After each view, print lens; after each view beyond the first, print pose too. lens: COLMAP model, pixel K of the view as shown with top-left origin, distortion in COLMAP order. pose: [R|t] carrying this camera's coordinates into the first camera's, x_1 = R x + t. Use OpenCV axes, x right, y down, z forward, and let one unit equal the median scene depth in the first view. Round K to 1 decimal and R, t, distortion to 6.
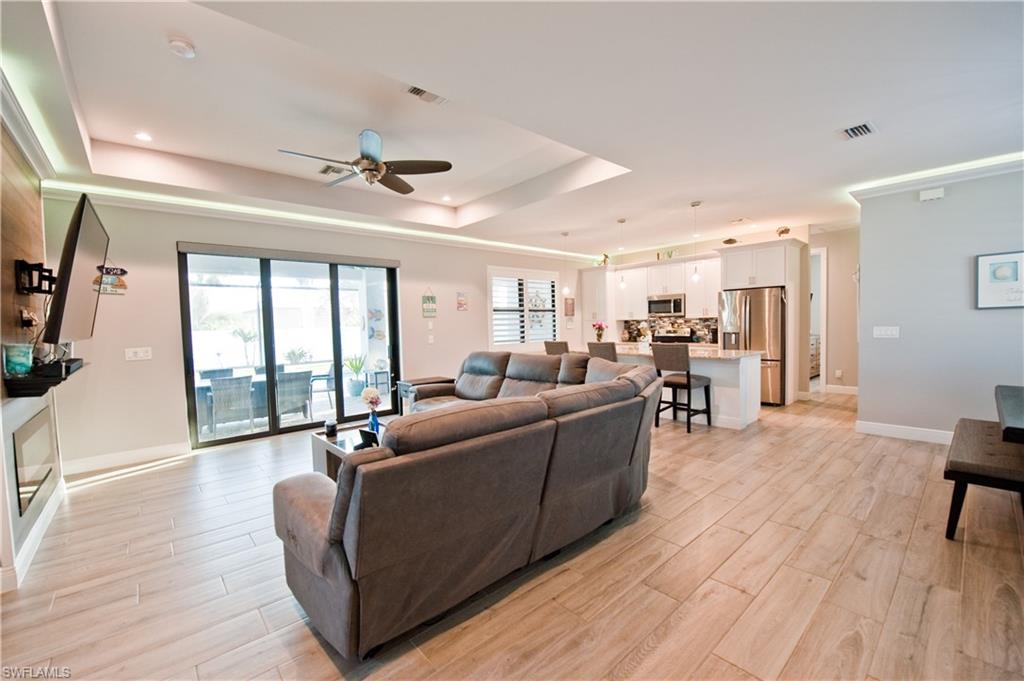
lens RADIAL K [[422.7, 0, 512.0], [0, 422.7, 340.5], [0, 0, 1]] dist [-0.018034, -0.000193]
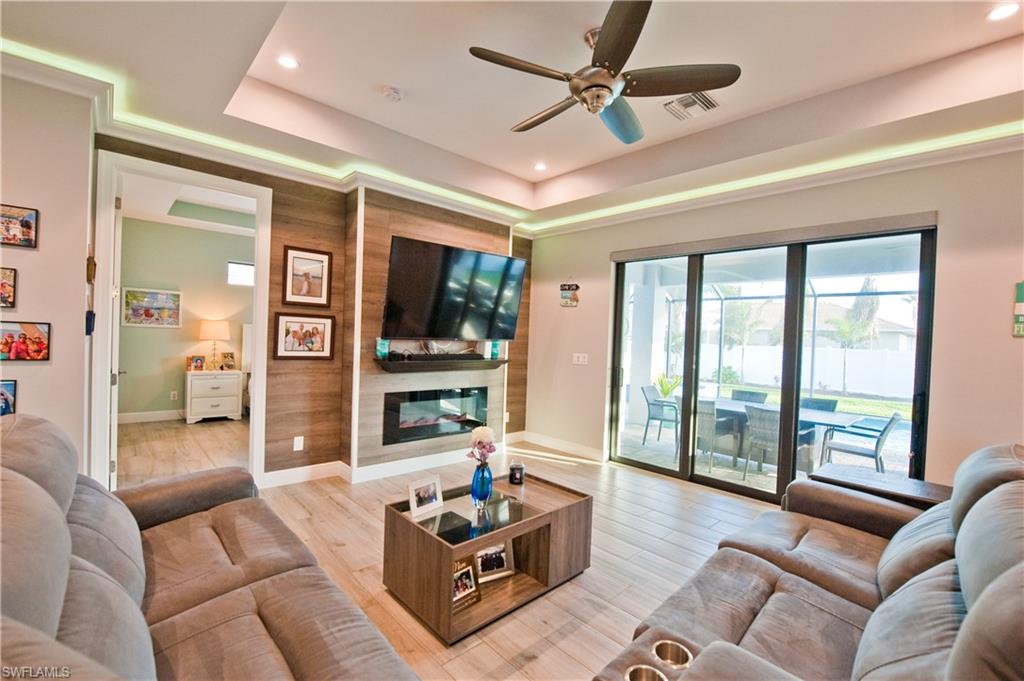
lens RADIAL K [[439.3, 0, 511.4], [0, 439.3, 343.3], [0, 0, 1]] dist [-0.018417, -0.000407]
pose [[0.023207, 0.041175, -0.998882, 0.179210], [-0.078322, 0.996155, 0.039243, -0.026674], [0.996658, 0.077324, 0.026343, 0.494553]]
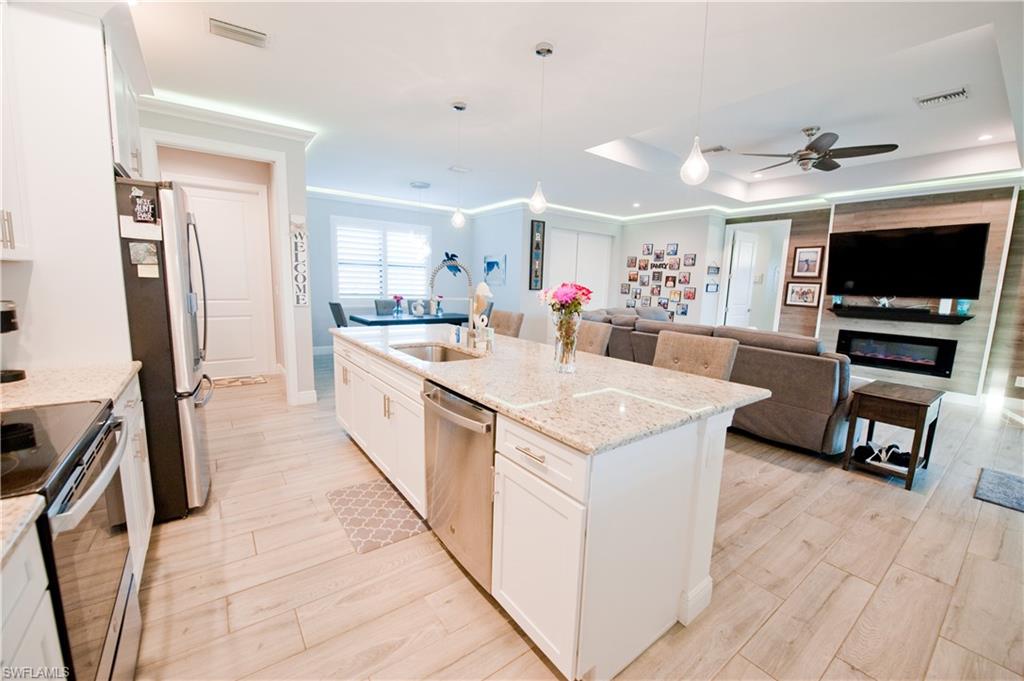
lens RADIAL K [[407.6, 0, 510.2], [0, 407.6, 343.7], [0, 0, 1]] dist [-0.014899, -0.002796]
pose [[-0.995751, -0.017215, 0.090468, 0.218945], [-0.000283, 0.982941, 0.183923, -0.053735], [-0.092091, 0.183116, -0.978768, 1.279950]]
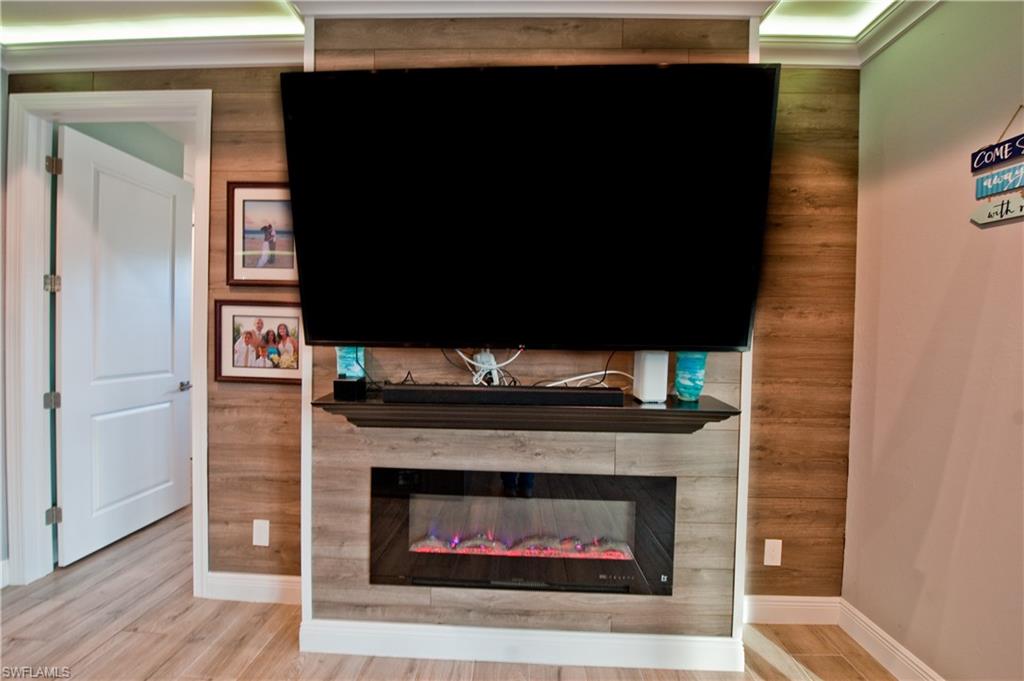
lens RADIAL K [[422.7, 0, 512.0], [0, 422.7, 340.5], [0, 0, 1]] dist [-0.018034, -0.000193]
pose [[-0.685820, 0.025780, -0.727314, -0.293801], [-0.032282, 0.997311, 0.065791, -0.018424], [0.727055, 0.068600, -0.683144, 0.574496]]
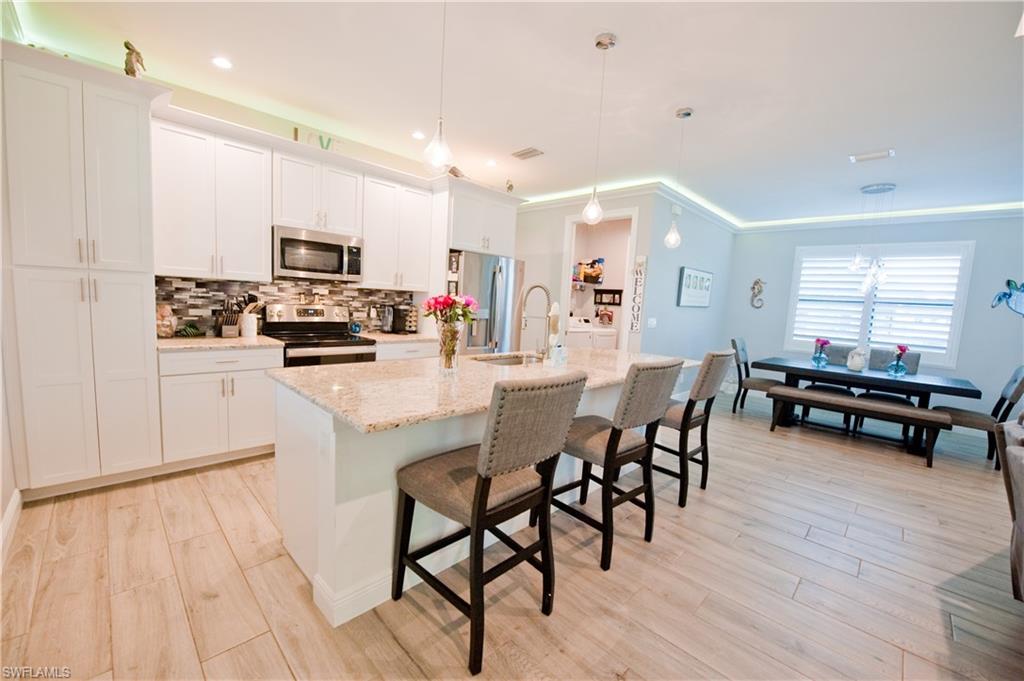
lens RADIAL K [[407.6, 0, 510.2], [0, 407.6, 343.7], [0, 0, 1]] dist [-0.014899, -0.002796]
pose [[-0.064482, -0.082232, 0.994525, -0.109258], [-0.014752, 0.996569, 0.081444, -0.031573], [-0.997810, -0.009419, -0.065474, 0.967114]]
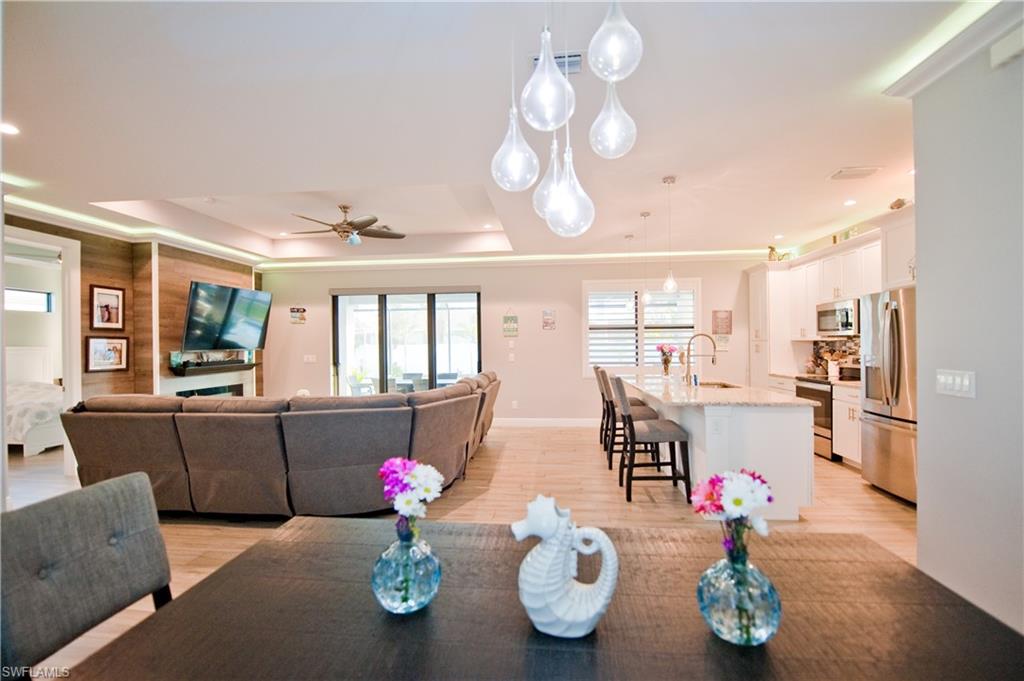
lens RADIAL K [[455.1, 0, 510.2], [0, 455.1, 343.8], [0, 0, 1]] dist [-0.016181, -0.000147]
pose [[0.677529, 0.018017, -0.735275, 0.618500], [-0.035679, 0.999328, -0.008389, -0.026686], [0.734630, 0.031918, 0.677717, 0.227827]]
